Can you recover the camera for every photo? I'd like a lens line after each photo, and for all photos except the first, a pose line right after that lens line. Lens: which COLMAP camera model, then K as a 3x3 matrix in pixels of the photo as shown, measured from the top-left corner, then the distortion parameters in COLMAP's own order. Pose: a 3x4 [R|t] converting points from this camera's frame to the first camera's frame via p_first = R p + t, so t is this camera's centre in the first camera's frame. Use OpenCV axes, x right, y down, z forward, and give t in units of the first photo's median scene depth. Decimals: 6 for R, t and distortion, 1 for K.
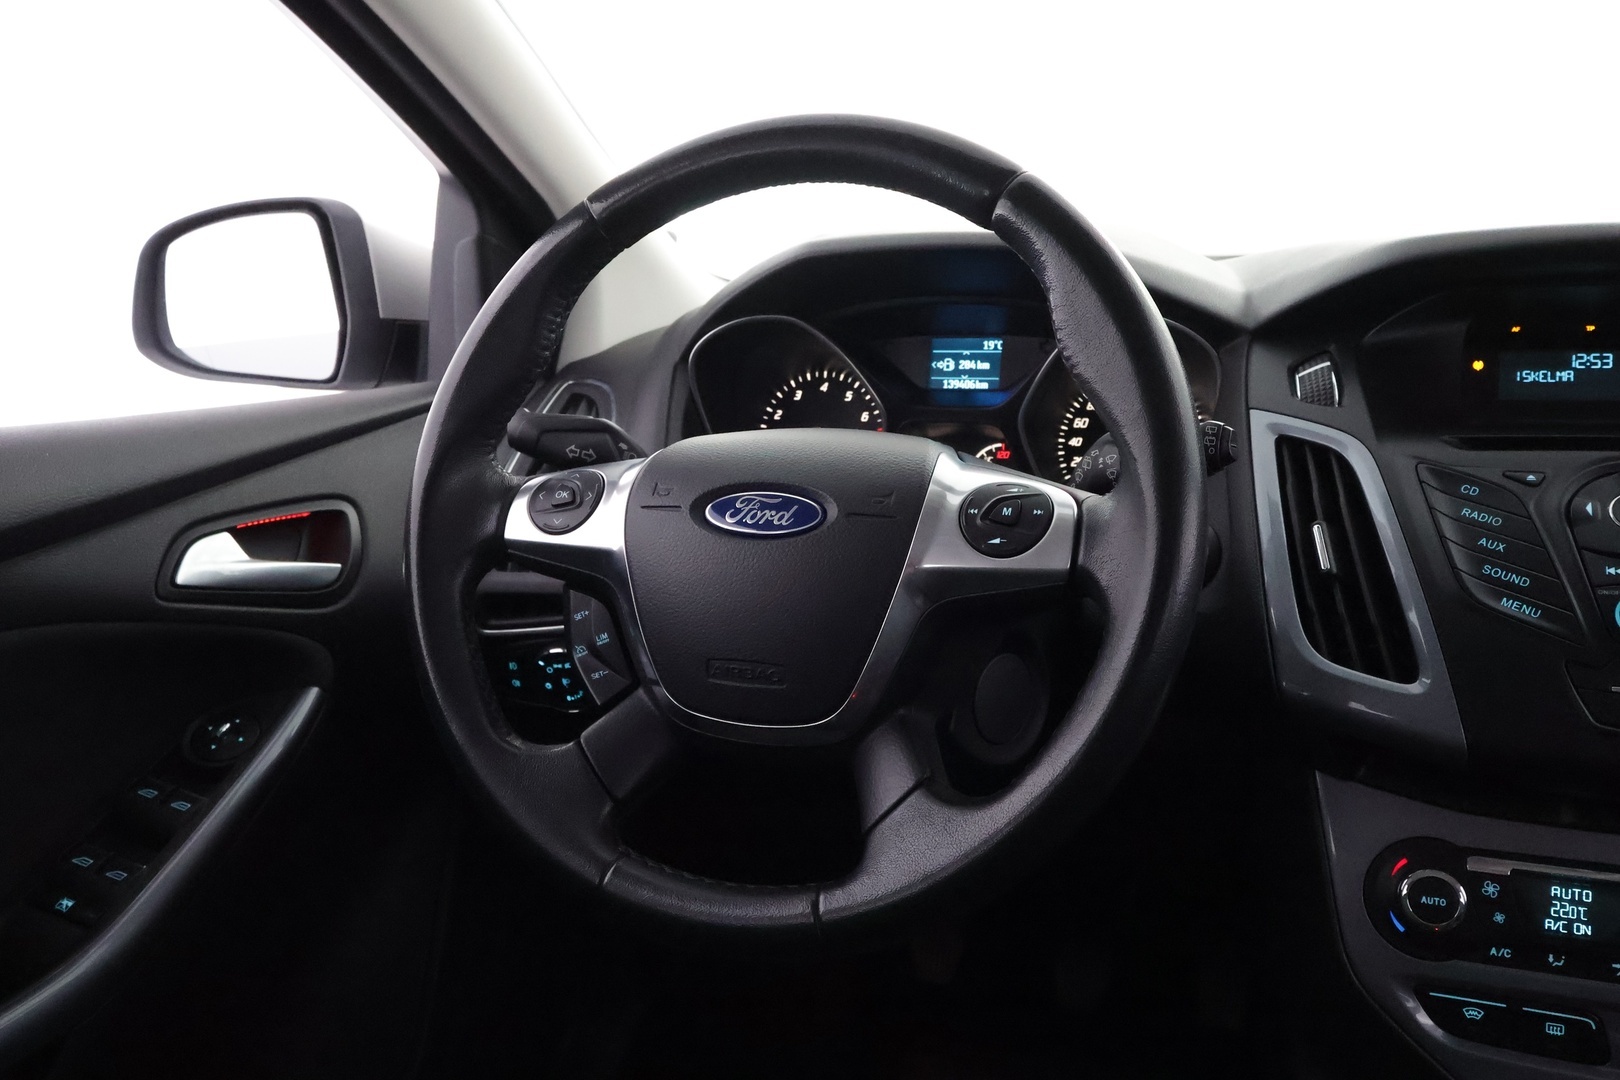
lens RADIAL K [[1278.1, 0, 801.9], [0, 1278.1, 546.1], [0, 0, 1]] dist [0.002211, -0.002528]
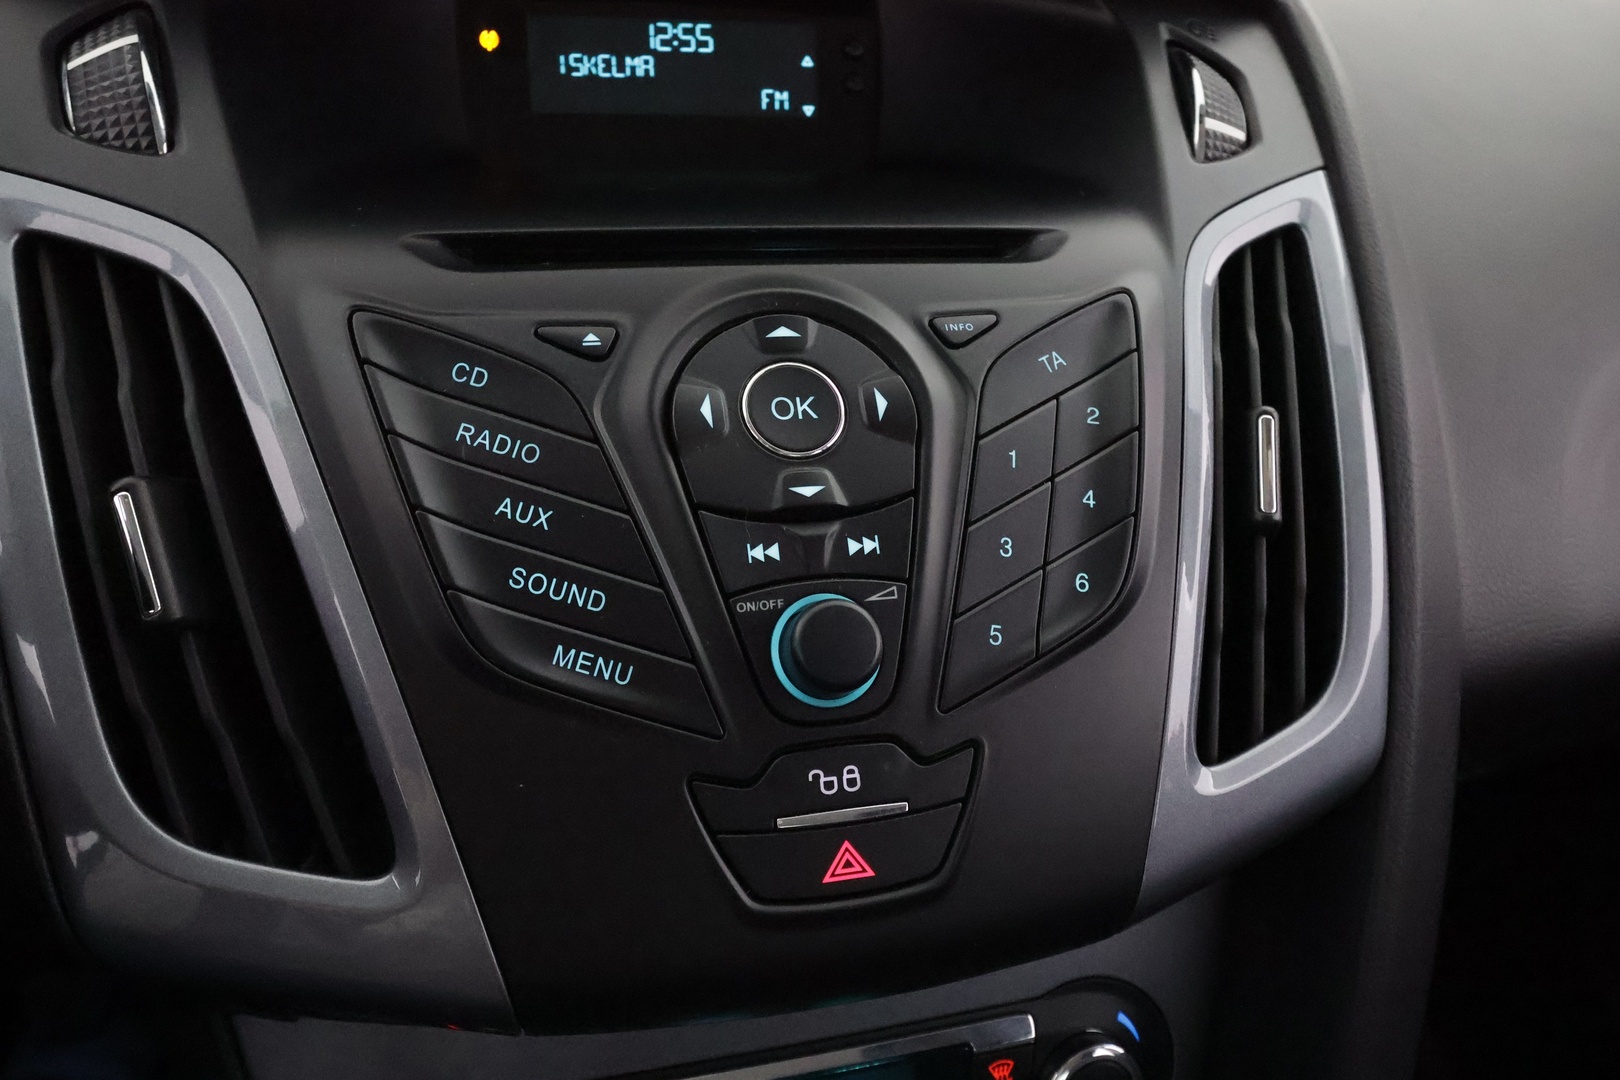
lens RADIAL K [[1278.1, 0, 812.8], [0, 1278.1, 549.8], [0, 0, 1]] dist [0.002211, -0.002528]
pose [[0.793082, -0.213610, 0.570432, 0.340556], [0.040689, 0.952979, 0.300292, -0.108904], [-0.607755, -0.214946, 0.764482, 0.561087]]
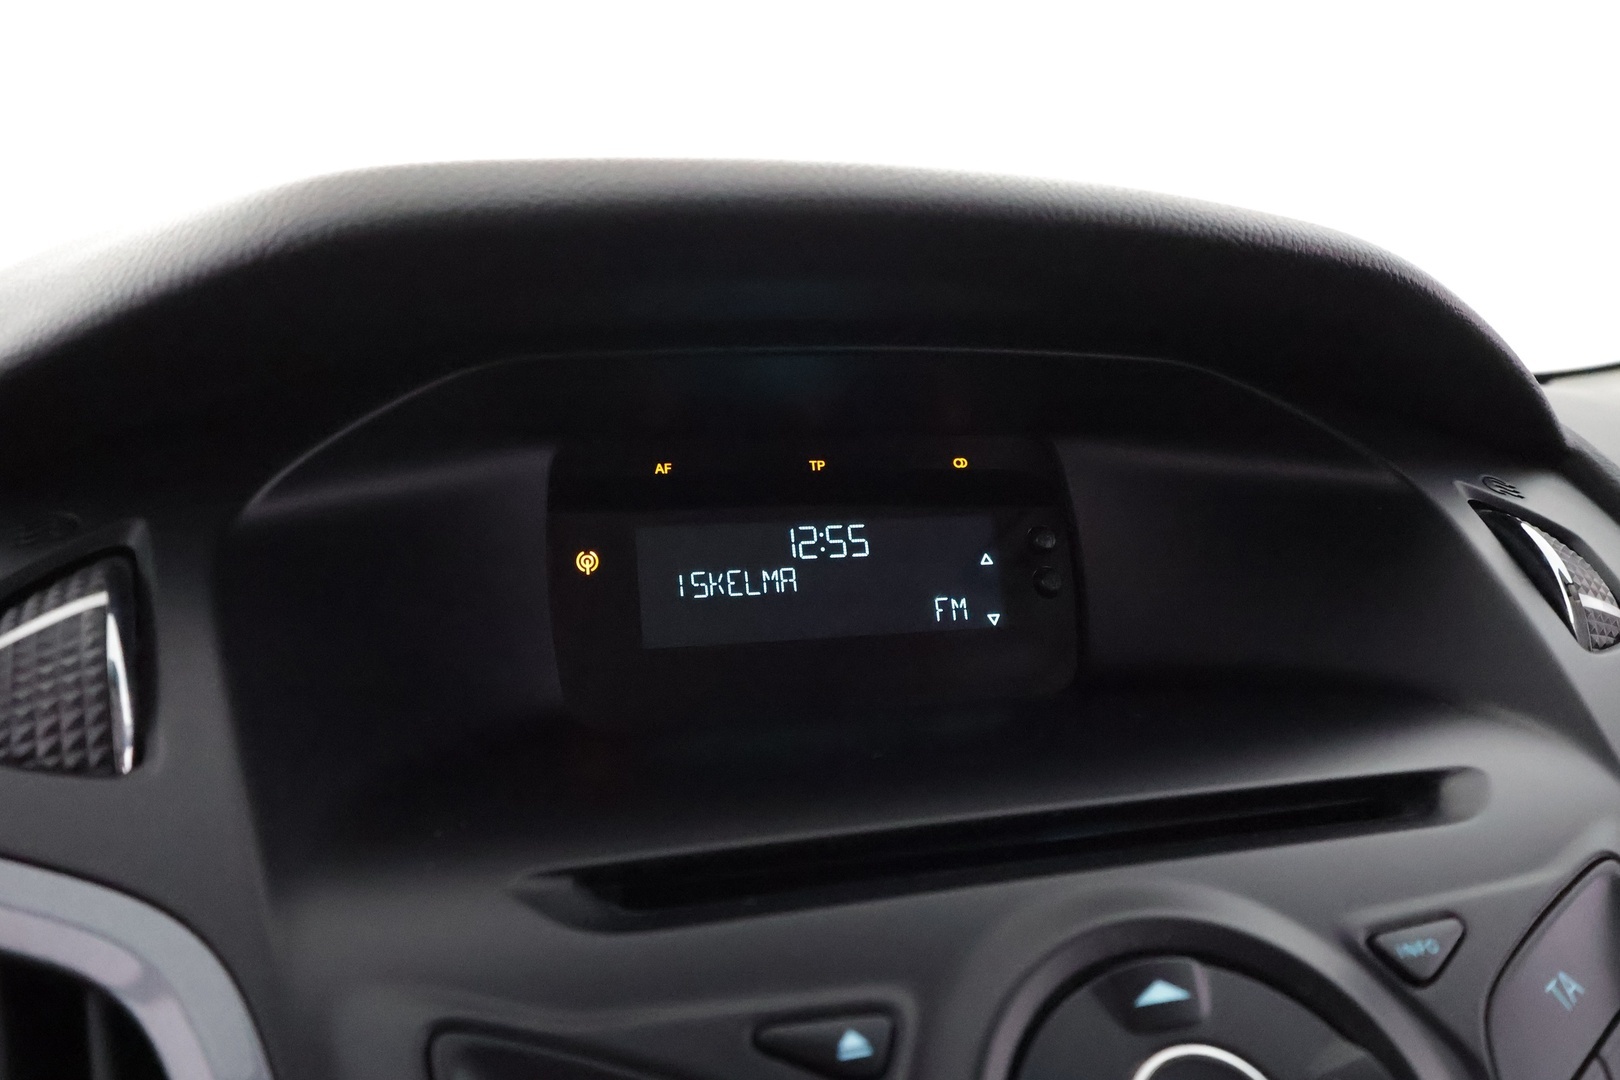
lens RADIAL K [[1278.1, 0, 813.5], [0, 1278.1, 538.8], [0, 0, 1]] dist [0.002211, -0.002528]
pose [[0.769630, -0.041204, 0.637159, 0.384944], [0.111879, 0.991179, -0.071042, -0.129042], [-0.628611, 0.125961, 0.767451, 0.755515]]
